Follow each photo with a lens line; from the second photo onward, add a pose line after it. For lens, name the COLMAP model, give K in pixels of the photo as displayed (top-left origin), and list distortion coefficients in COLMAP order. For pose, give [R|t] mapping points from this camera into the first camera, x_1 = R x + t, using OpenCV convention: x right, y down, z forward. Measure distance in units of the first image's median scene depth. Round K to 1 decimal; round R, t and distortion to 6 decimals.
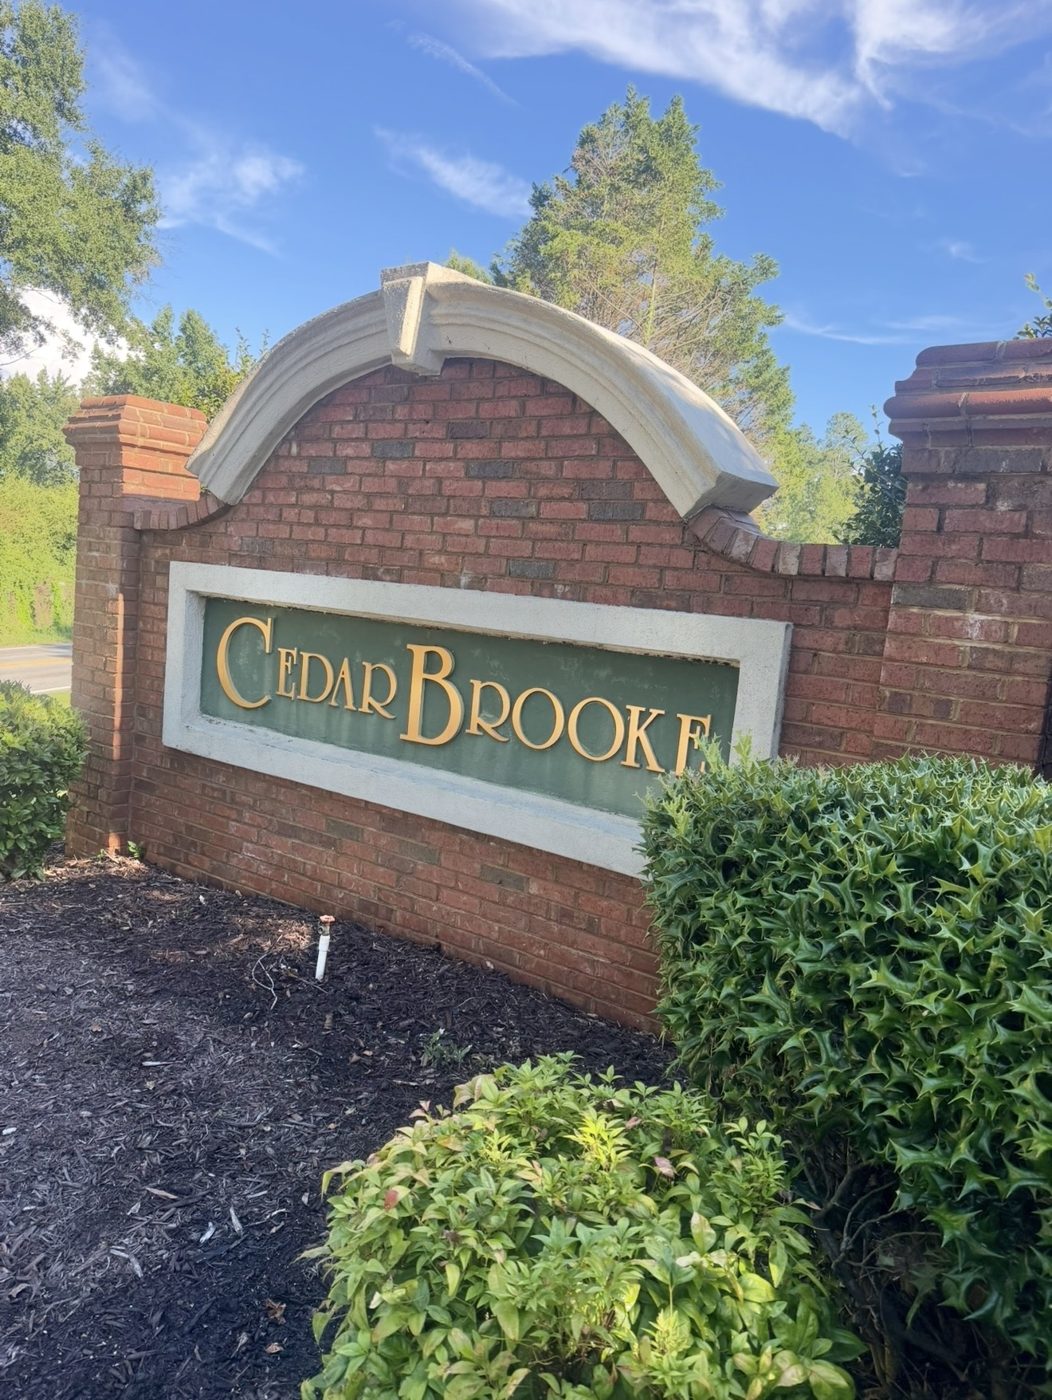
lens RADIAL K [[978.0, 0, 528.0], [0, 978.0, 706.9], [0, 0, 1]] dist [0.124804, -0.078929]
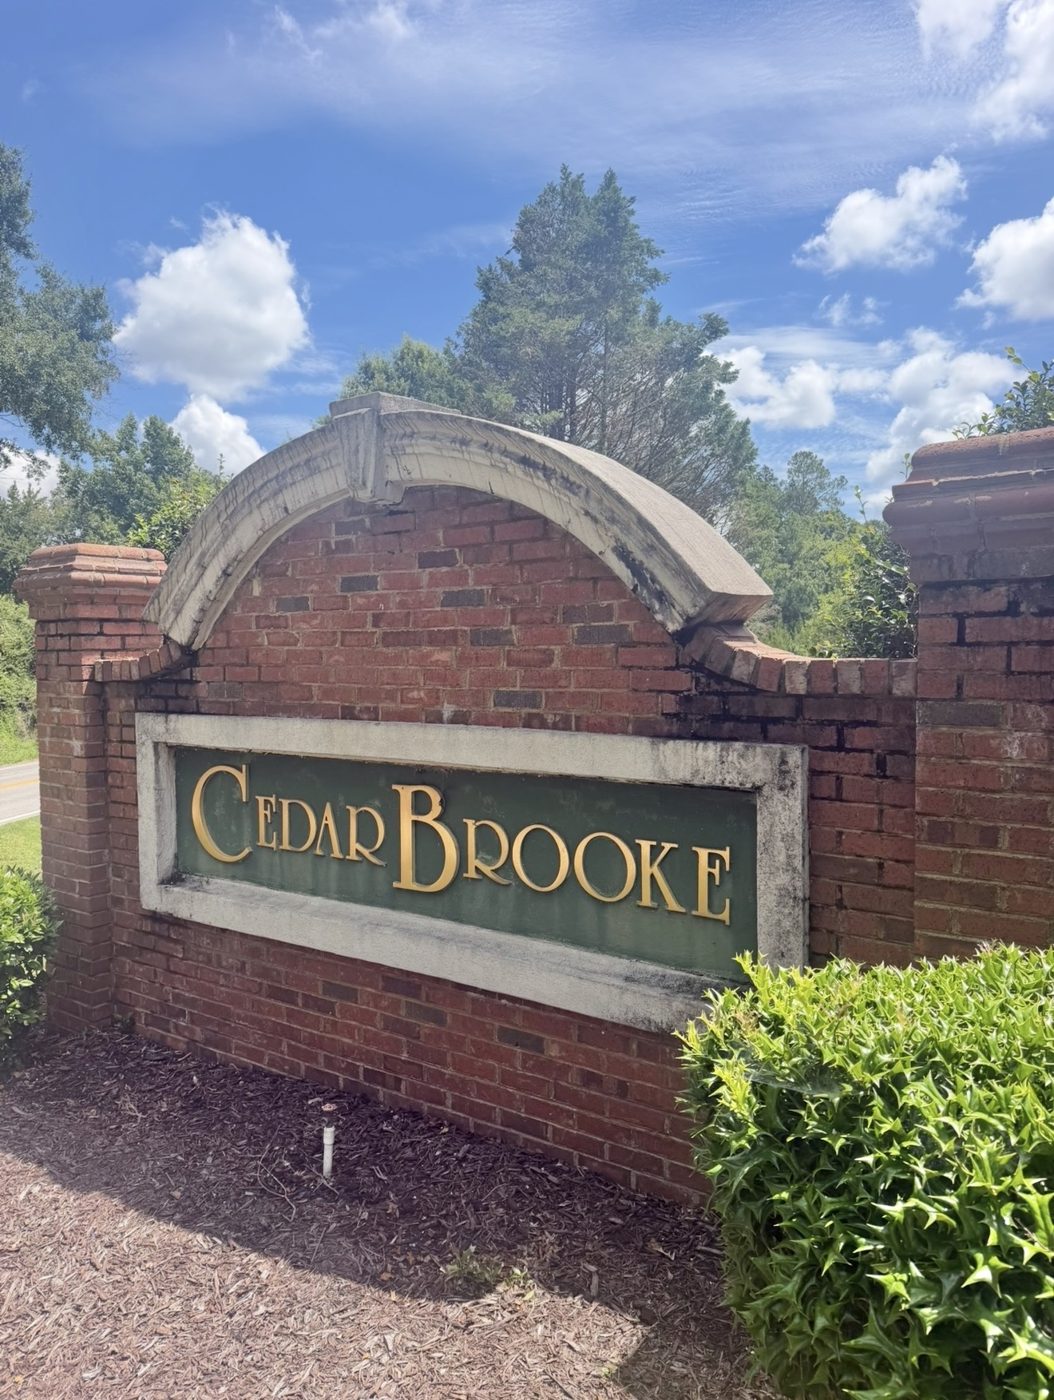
lens RADIAL K [[975.8, 0, 525.8], [0, 975.8, 701.1], [0, 0, 1]] dist [0.102441, -0.050783]
pose [[0.995086, -0.098646, 0.008527, 0.003047], [0.098969, 0.993516, -0.055960, -0.081052], [-0.002952, 0.056529, 0.998397, 0.070991]]
